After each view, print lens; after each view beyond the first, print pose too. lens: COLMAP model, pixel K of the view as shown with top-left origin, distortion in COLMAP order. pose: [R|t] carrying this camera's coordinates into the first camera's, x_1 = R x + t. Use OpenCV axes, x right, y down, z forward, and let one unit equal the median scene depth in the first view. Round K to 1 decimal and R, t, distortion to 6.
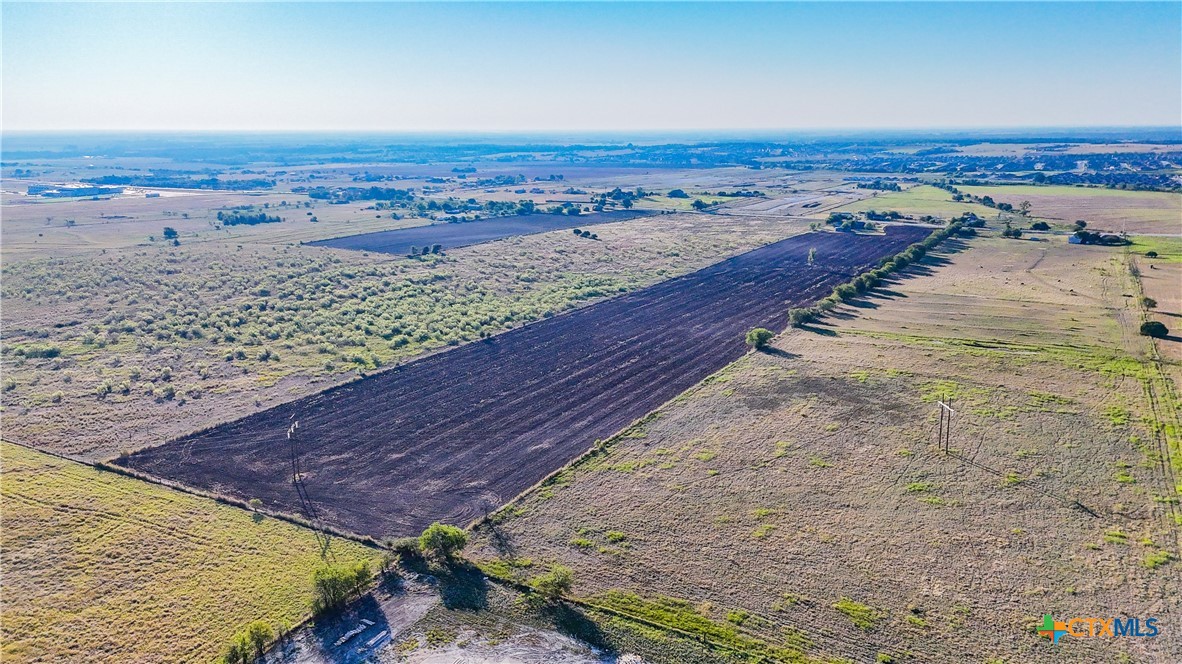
lens RADIAL K [[861.7, 0, 588.9], [0, 861.7, 338.3], [0, 0, 1]] dist [0.088189, -0.091135]
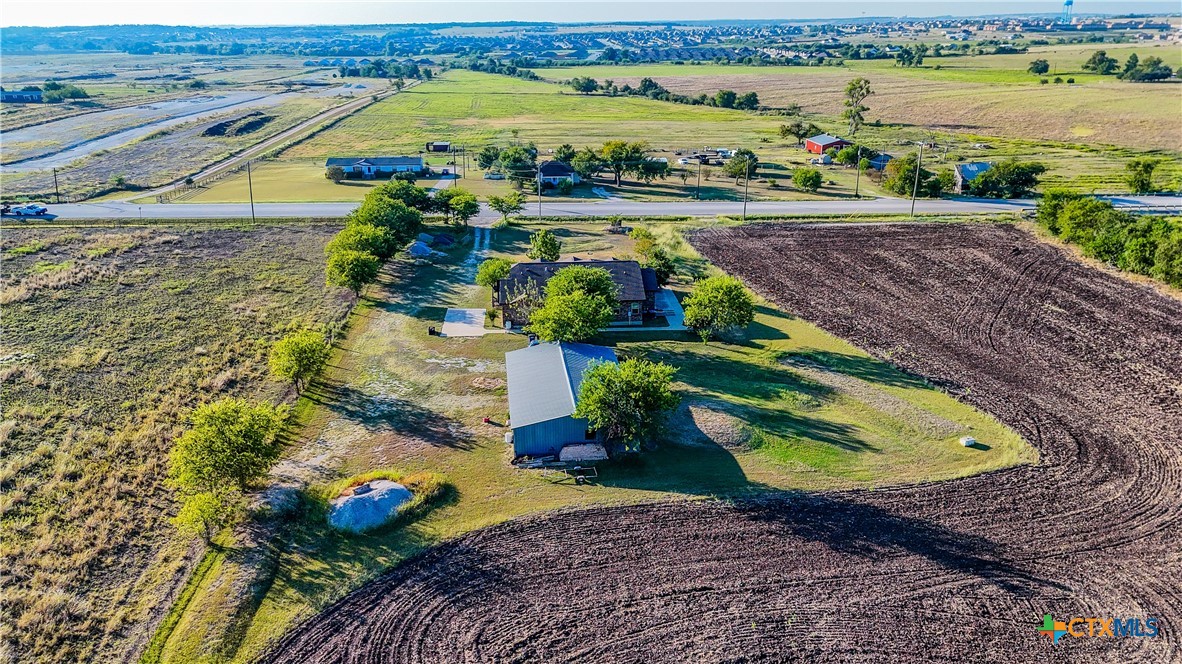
lens RADIAL K [[861.7, 0, 588.9], [0, 861.7, 338.3], [0, 0, 1]] dist [0.088189, -0.091135]
pose [[0.825640, -0.193968, 0.529806, 0.637385], [0.137434, 0.979903, 0.144578, -0.379443], [-0.547202, -0.046556, 0.835705, 2.389910]]
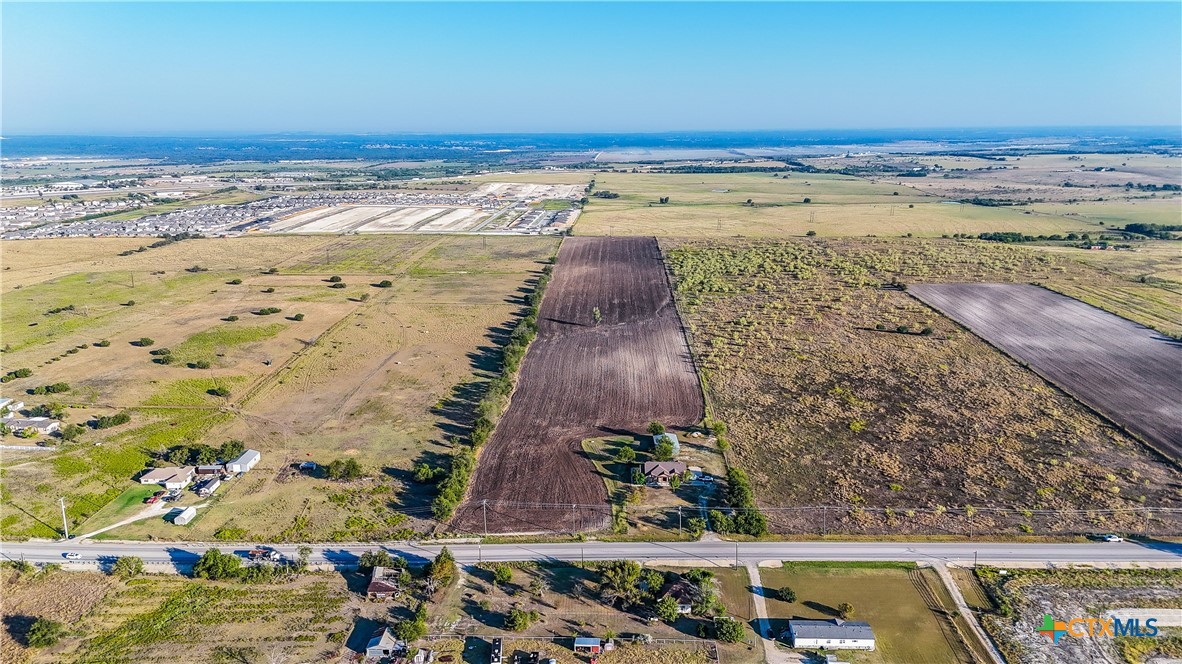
lens RADIAL K [[861.7, 0, 588.9], [0, 861.7, 338.3], [0, 0, 1]] dist [0.088189, -0.091135]
pose [[-0.884087, 0.120511, -0.451516, 1.404082], [-0.102971, 0.892197, 0.439753, -1.000911], [0.455836, 0.435273, -0.776370, 3.452911]]
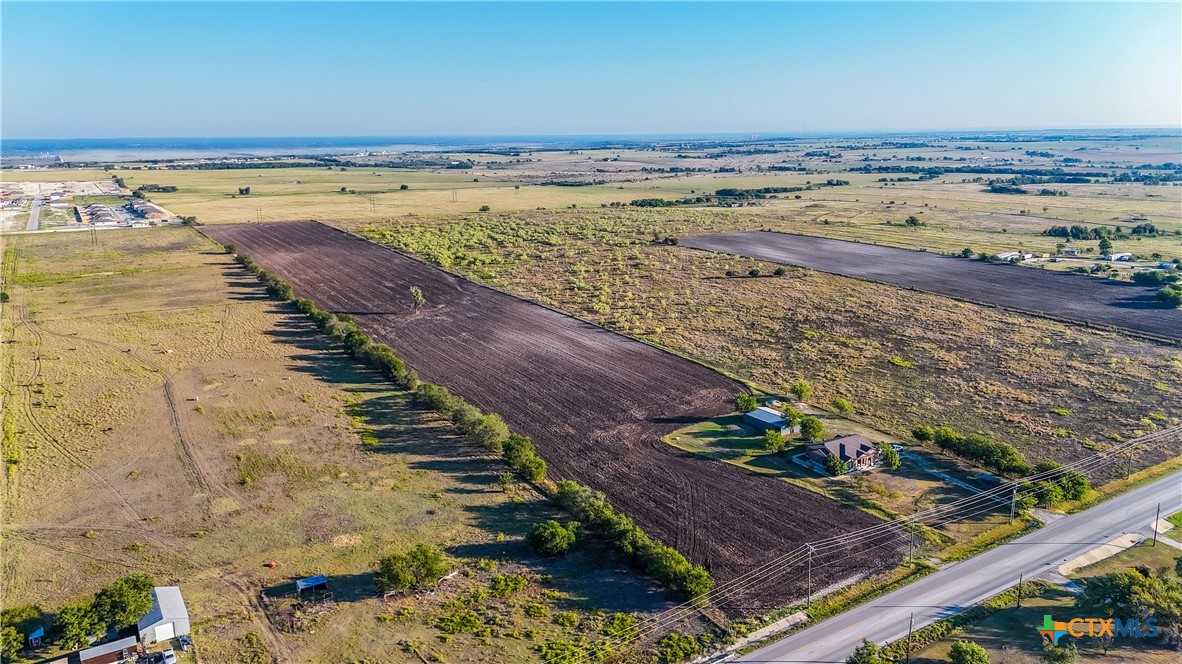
lens RADIAL K [[861.7, 0, 588.9], [0, 861.7, 338.3], [0, 0, 1]] dist [0.088189, -0.091135]
pose [[-0.486759, 0.213953, -0.846929, 1.613051], [-0.196986, 0.917683, 0.345041, -0.684663], [0.851036, 0.334785, -0.404545, 2.777095]]
